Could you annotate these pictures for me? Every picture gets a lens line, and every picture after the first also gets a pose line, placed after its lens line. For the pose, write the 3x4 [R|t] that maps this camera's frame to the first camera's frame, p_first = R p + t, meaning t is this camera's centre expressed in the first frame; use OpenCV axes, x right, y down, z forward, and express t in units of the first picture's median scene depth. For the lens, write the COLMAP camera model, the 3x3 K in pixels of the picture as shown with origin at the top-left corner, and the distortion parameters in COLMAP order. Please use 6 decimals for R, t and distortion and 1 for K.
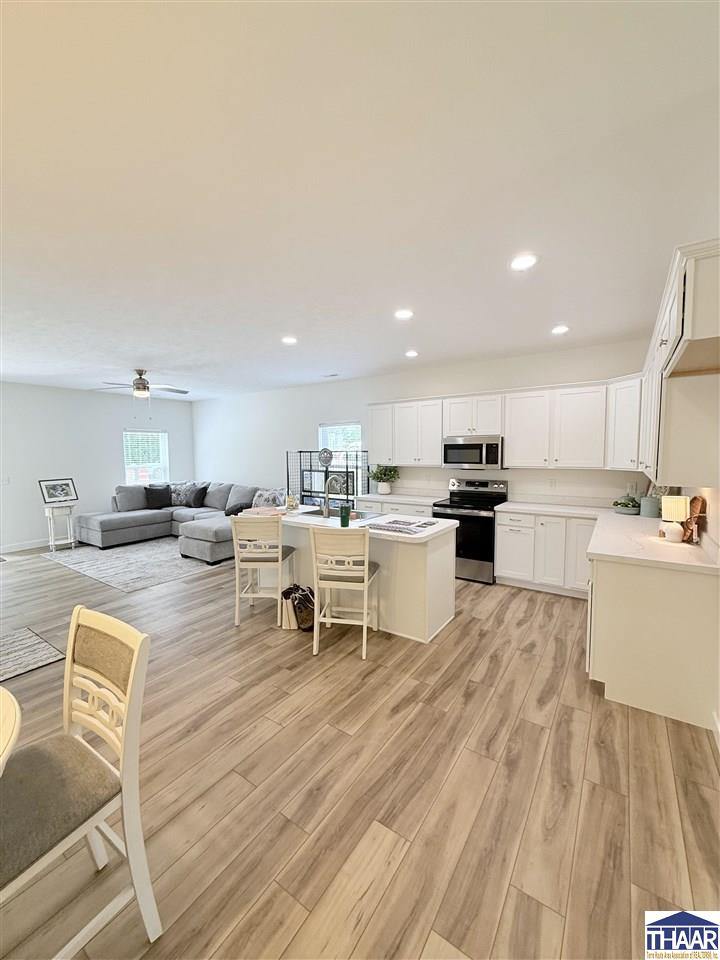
lens RADIAL K [[386.6, 0, 360.7], [0, 386.6, 479.6], [0, 0, 1]] dist [-0.001177, -0.000226]
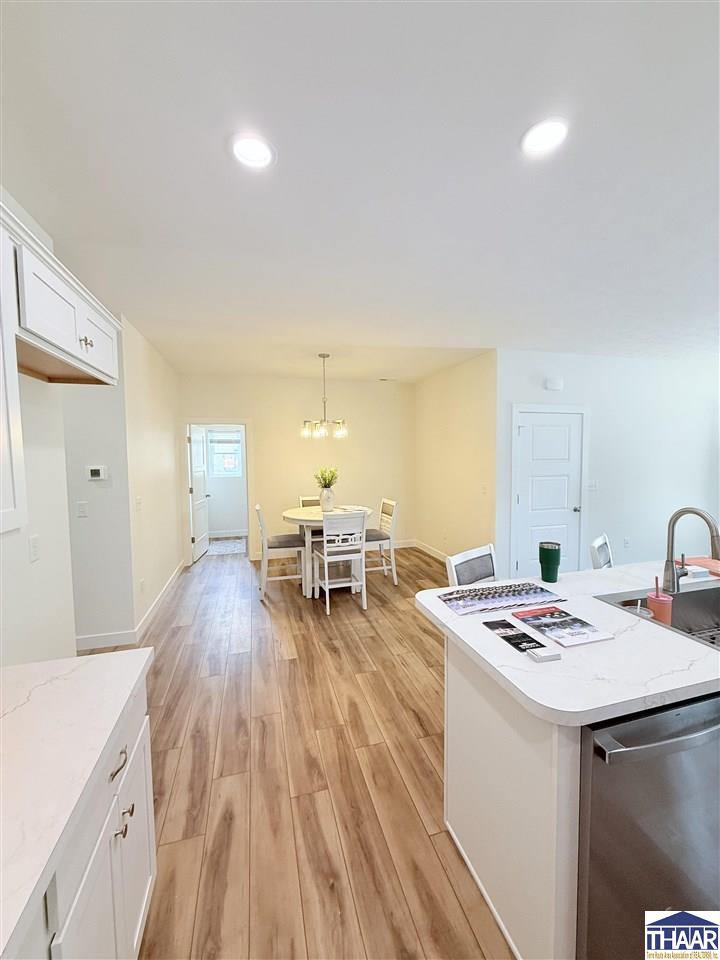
lens RADIAL K [[386.6, 0, 360.7], [0, 386.6, 477.9], [0, 0, 1]] dist [-0.001177, -0.000226]
pose [[-0.644005, 0.062347, -0.762476, 0.867028], [-0.039035, 0.992697, 0.114141, -0.137422], [0.764025, 0.103271, -0.636868, 1.679795]]
